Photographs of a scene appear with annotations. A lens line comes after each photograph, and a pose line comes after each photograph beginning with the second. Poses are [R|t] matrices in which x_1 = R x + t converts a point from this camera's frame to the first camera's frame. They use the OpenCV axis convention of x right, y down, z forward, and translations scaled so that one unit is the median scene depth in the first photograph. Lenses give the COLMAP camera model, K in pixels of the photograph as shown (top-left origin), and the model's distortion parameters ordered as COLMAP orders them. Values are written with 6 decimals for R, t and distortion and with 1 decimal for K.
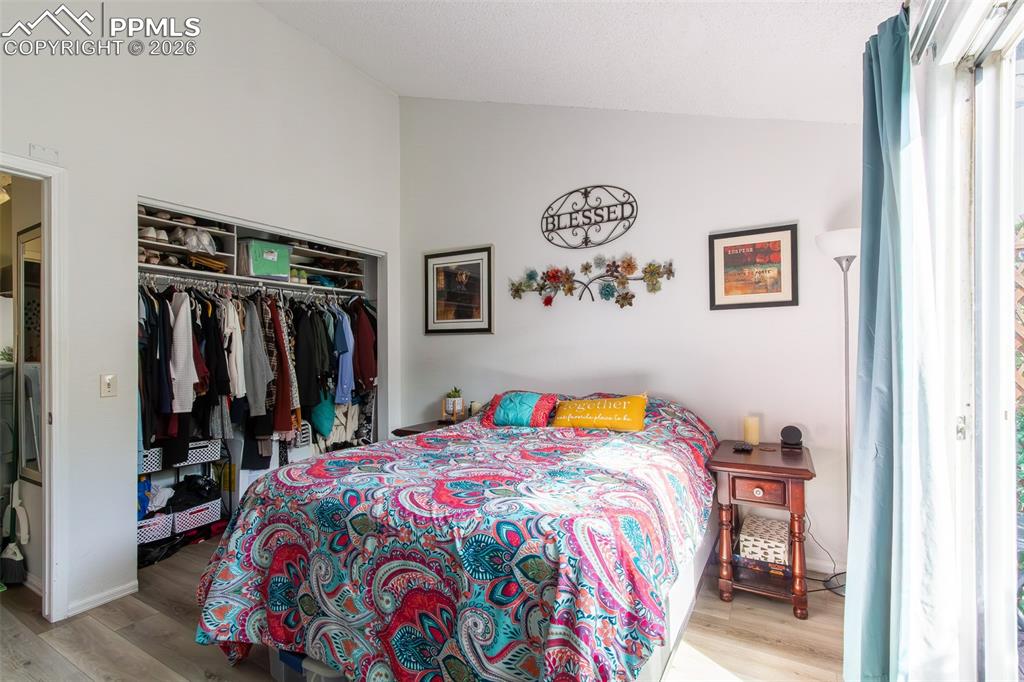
lens RADIAL K [[475.4, 0, 493.3], [0, 475.4, 351.3], [0, 0, 1]] dist [0.003694, -0.000049]
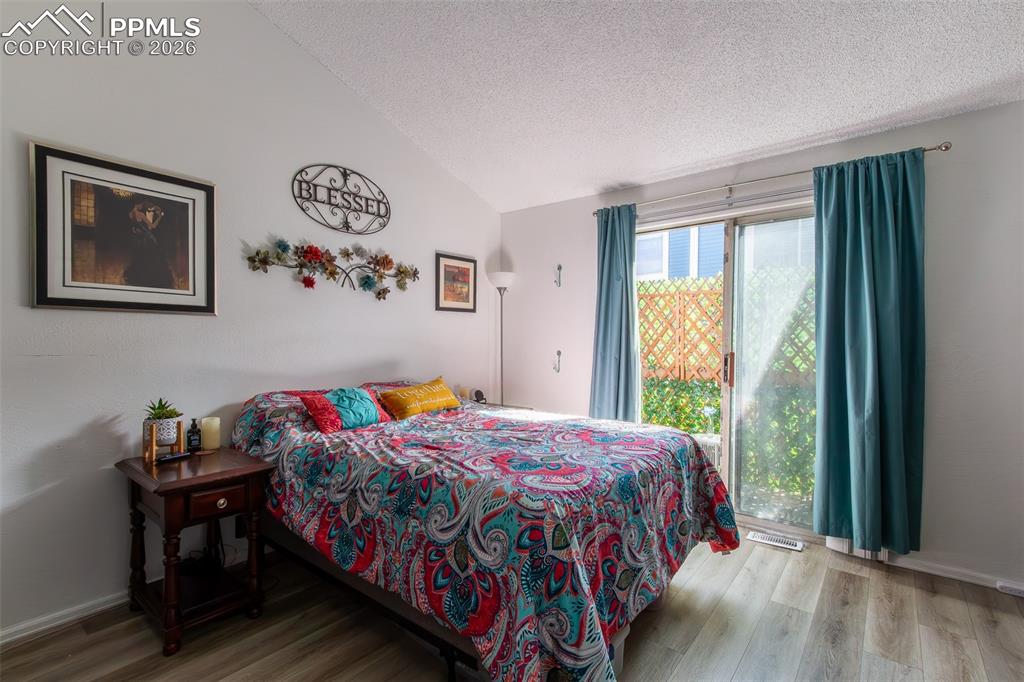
lens RADIAL K [[475.4, 0, 509.4], [0, 475.4, 342.6], [0, 0, 1]] dist [0.003694, -0.000049]
pose [[0.132584, 0.004325, 0.991162, -0.701002], [-0.002122, 0.999989, -0.004080, 0.004289], [-0.991169, -0.001562, 0.132592, 0.555390]]
